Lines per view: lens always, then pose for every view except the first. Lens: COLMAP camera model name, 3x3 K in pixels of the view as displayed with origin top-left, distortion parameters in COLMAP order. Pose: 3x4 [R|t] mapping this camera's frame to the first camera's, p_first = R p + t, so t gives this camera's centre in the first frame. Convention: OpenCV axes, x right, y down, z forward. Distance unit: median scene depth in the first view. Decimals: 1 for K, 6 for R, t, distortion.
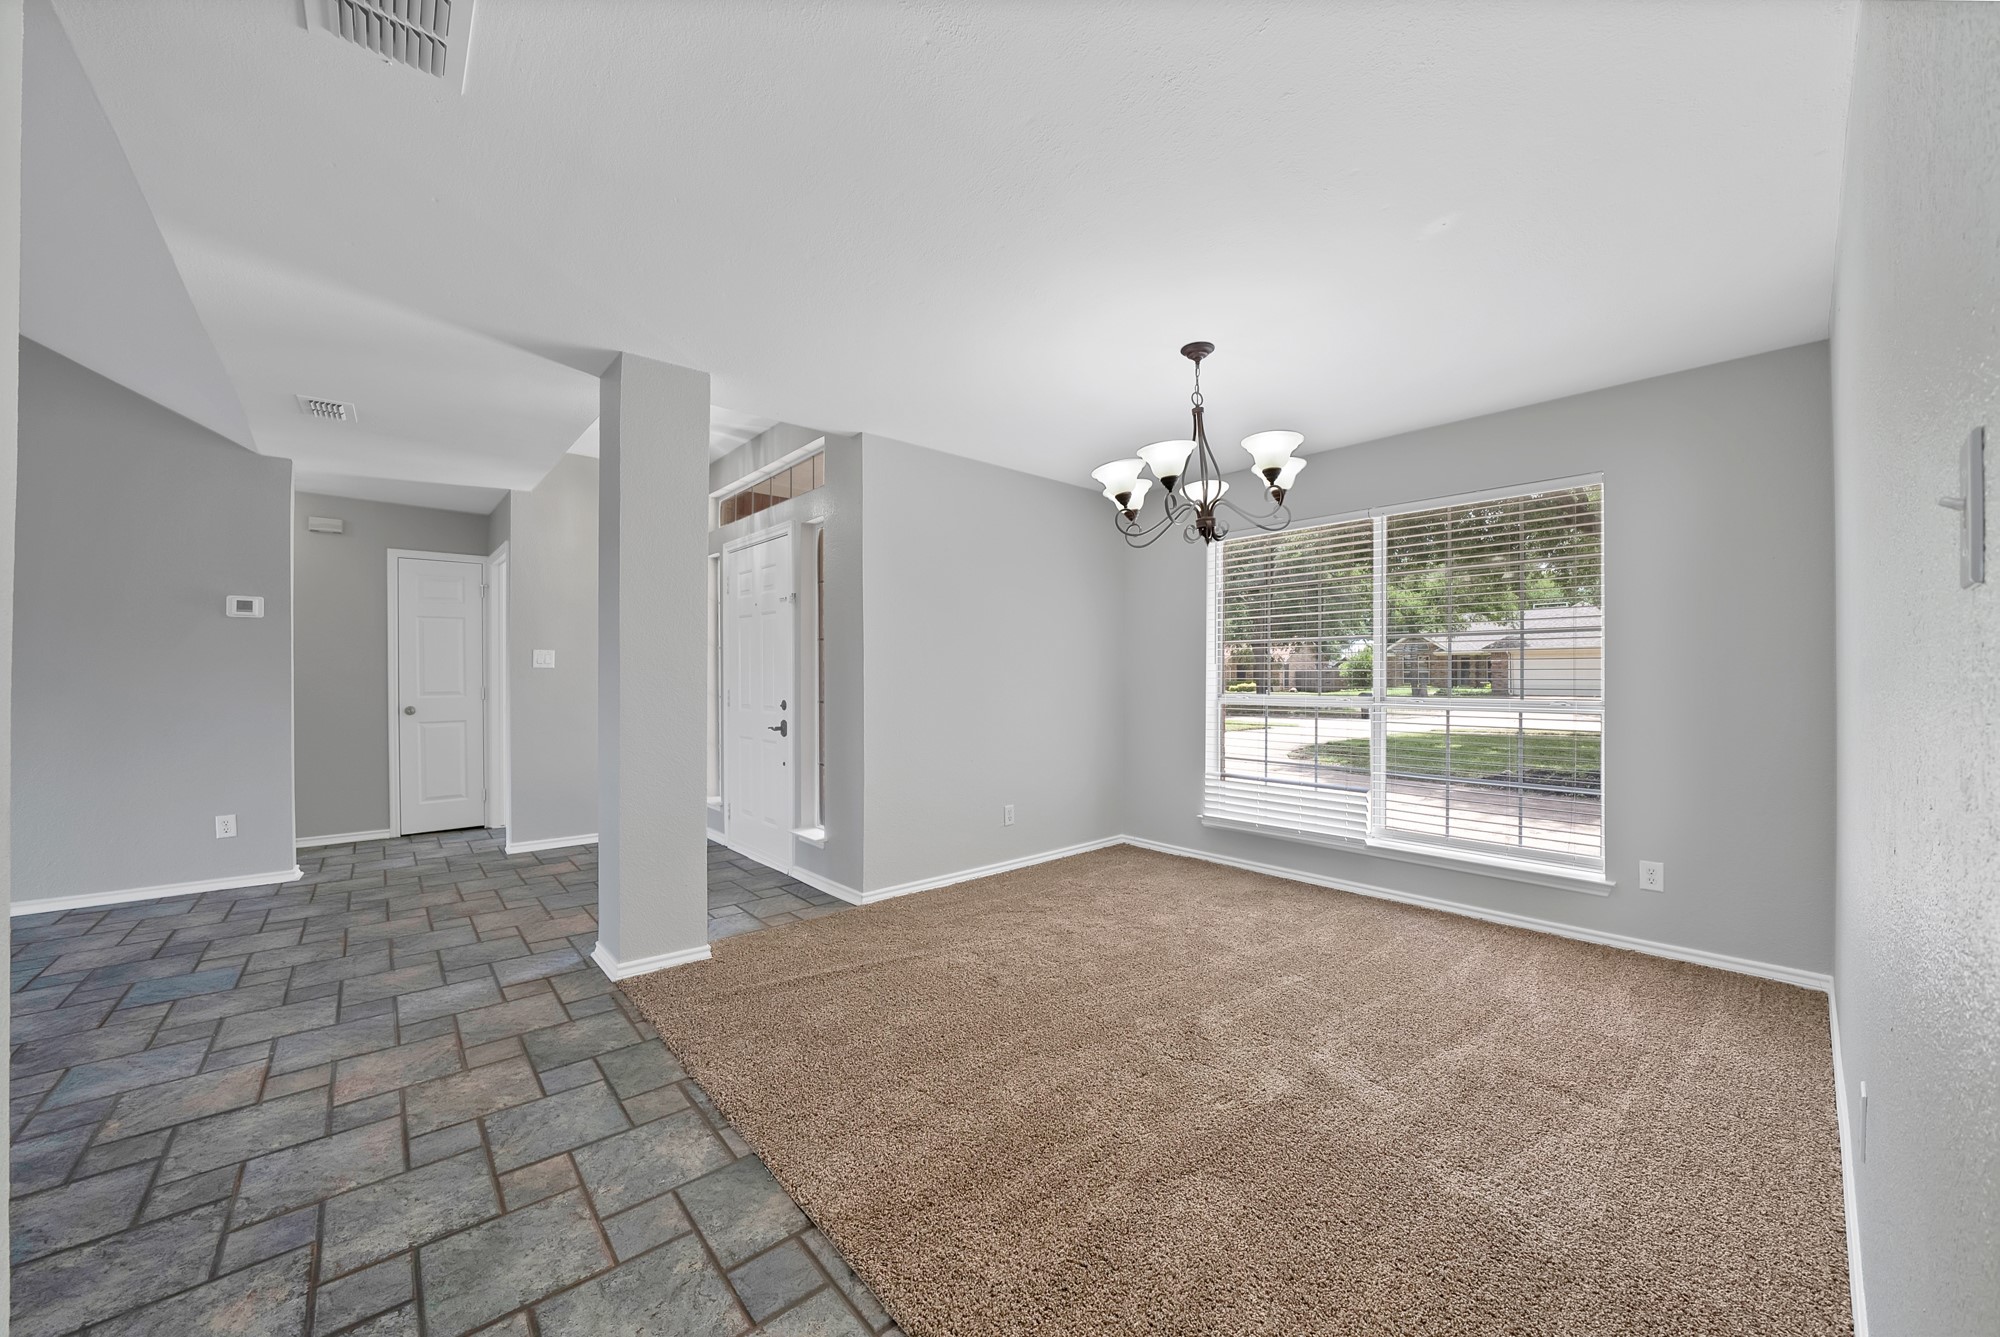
lens RADIAL K [[725.9, 0, 994.2], [0, 725.9, 680.6], [0, 0, 1]] dist [-0.027399, 0.003129]
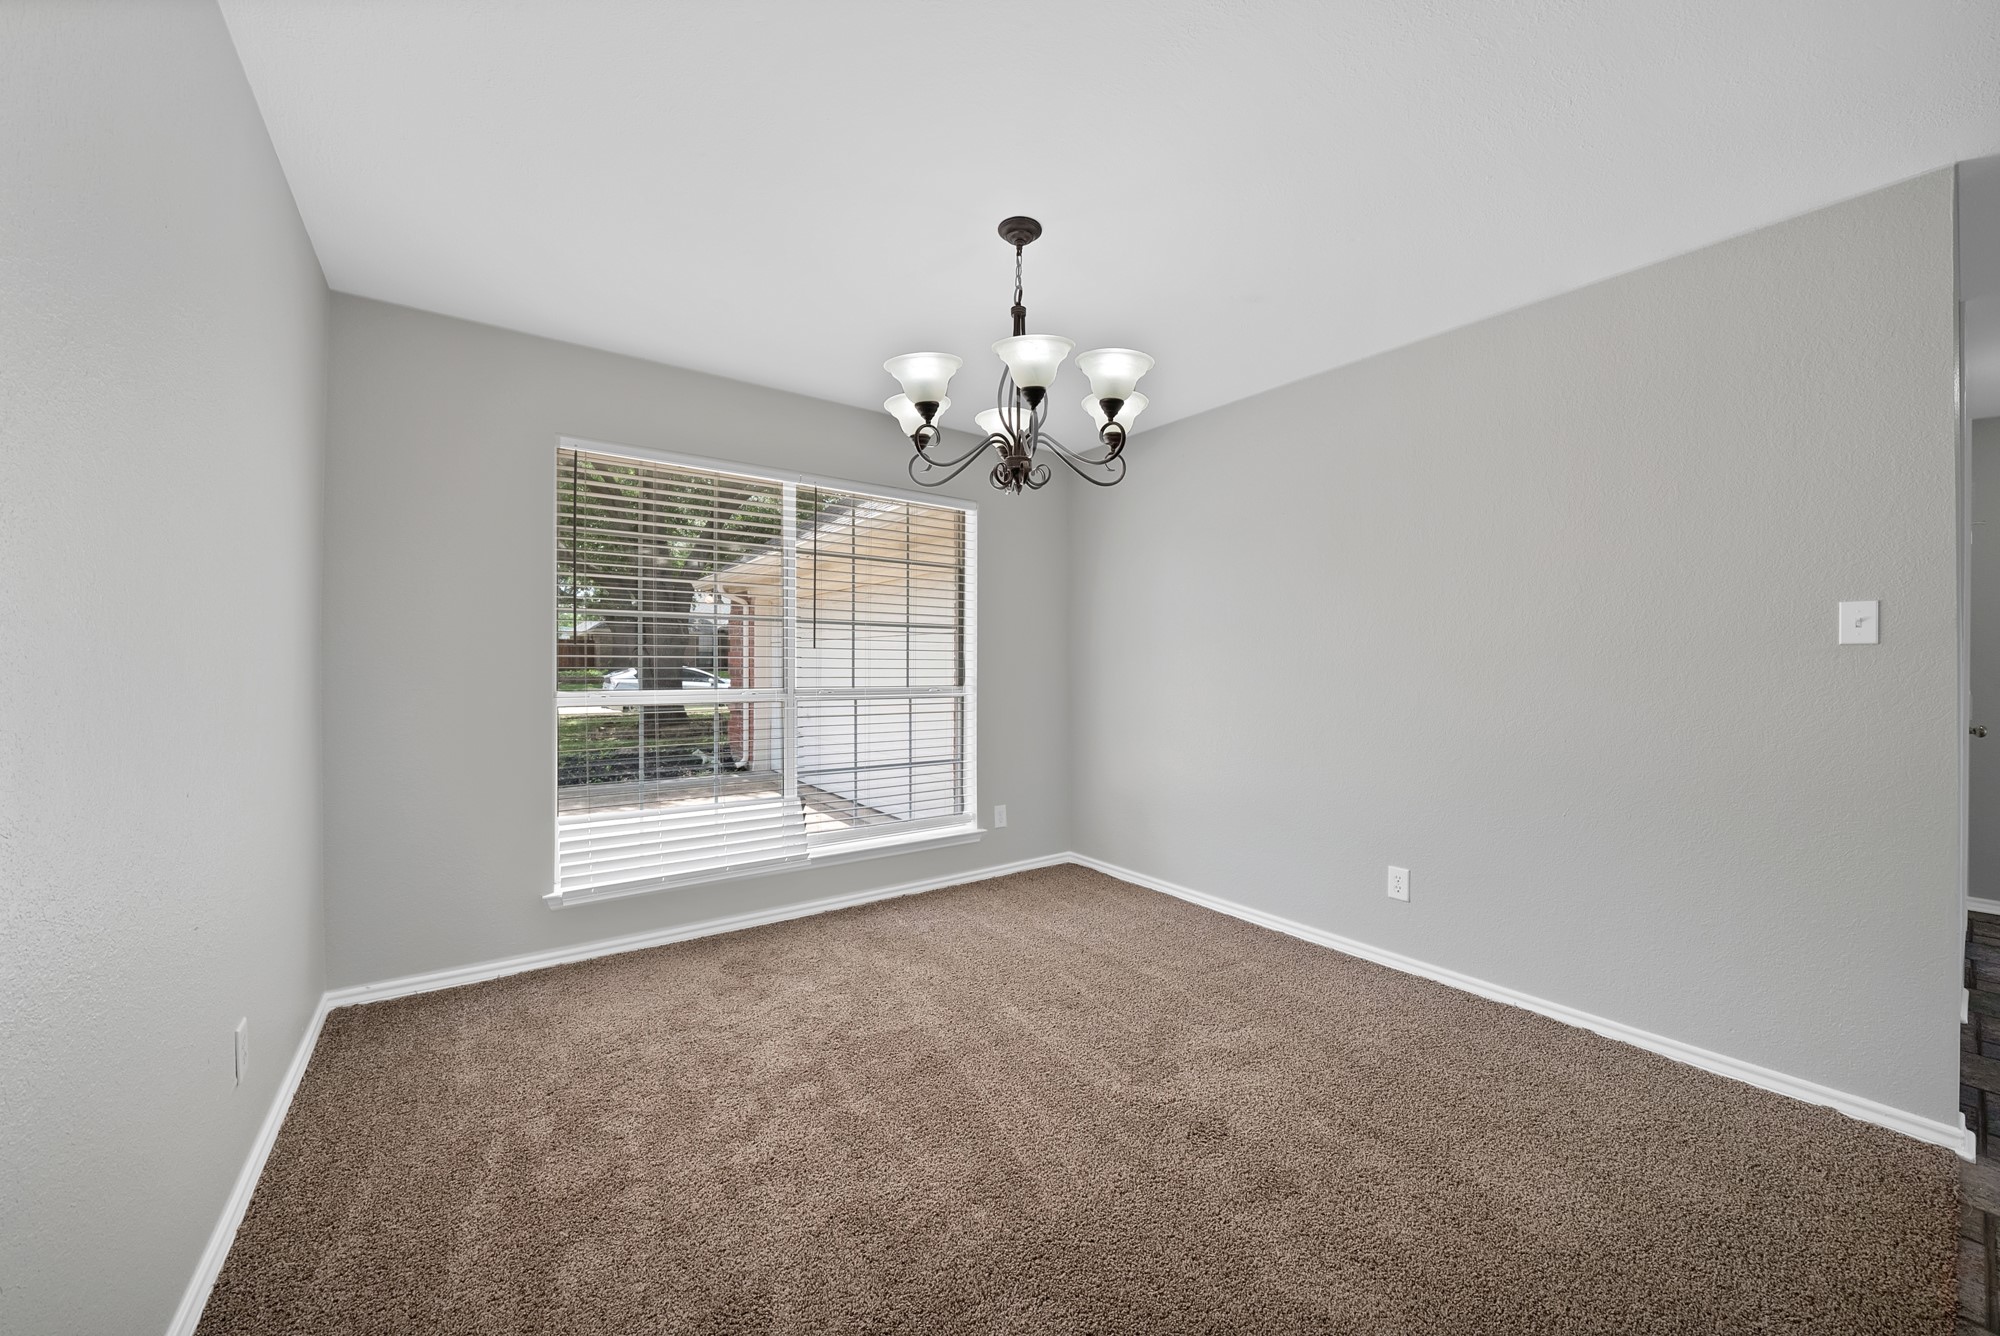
lens RADIAL K [[725.9, 0, 1003.1], [0, 725.9, 673.2], [0, 0, 1]] dist [-0.027399, 0.003129]
pose [[0.079741, -0.003370, 0.996810, -0.365264], [0.000694, 0.999994, 0.003325, 0.001662], [-0.996815, 0.000427, 0.079743, 0.761405]]
